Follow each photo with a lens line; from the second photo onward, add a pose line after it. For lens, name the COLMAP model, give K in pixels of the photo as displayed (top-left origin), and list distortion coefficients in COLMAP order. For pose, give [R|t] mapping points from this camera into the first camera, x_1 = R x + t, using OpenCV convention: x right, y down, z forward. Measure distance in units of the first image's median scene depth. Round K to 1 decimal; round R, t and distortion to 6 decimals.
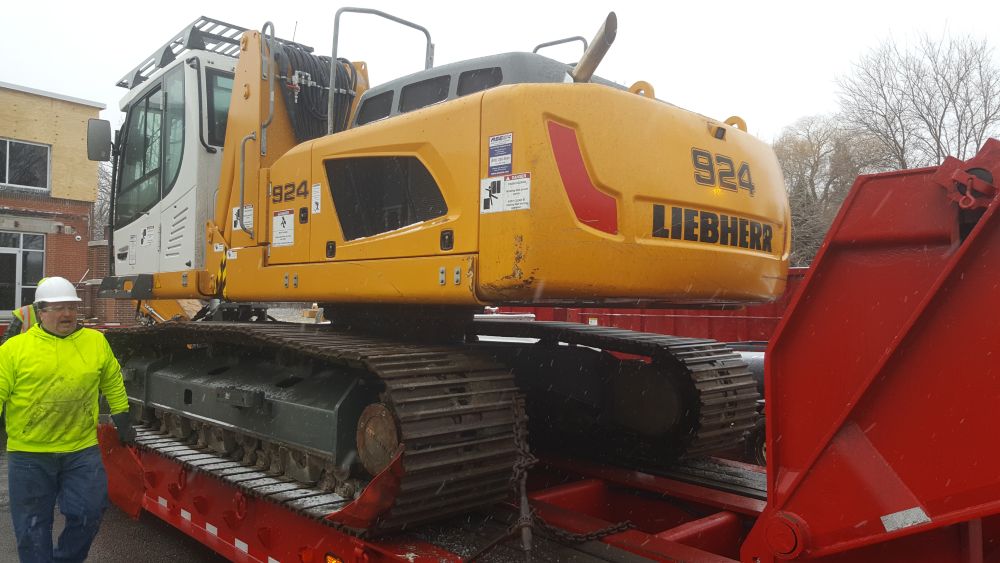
lens RADIAL K [[740.8, 0, 500.0], [0, 740.8, 281.5], [0, 0, 1]] dist [0.085835, -0.135421]
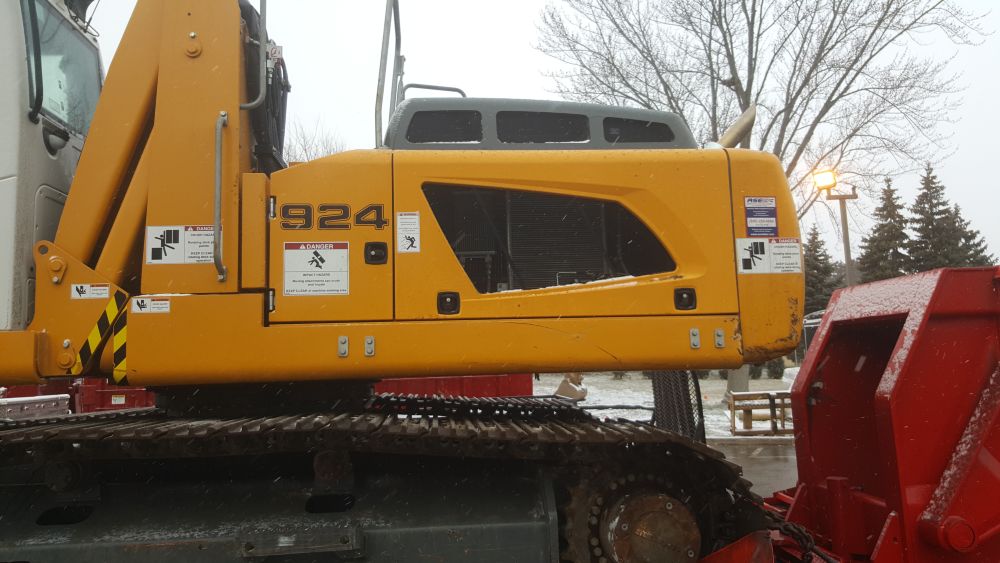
lens RADIAL K [[740.8, 0, 500.0], [0, 740.8, 281.5], [0, 0, 1]] dist [0.085835, -0.135421]
pose [[0.633771, 0.074292, 0.769945, -0.872530], [0.012953, 0.994218, -0.106594, 0.016173], [-0.773413, 0.077529, 0.629144, 0.571043]]
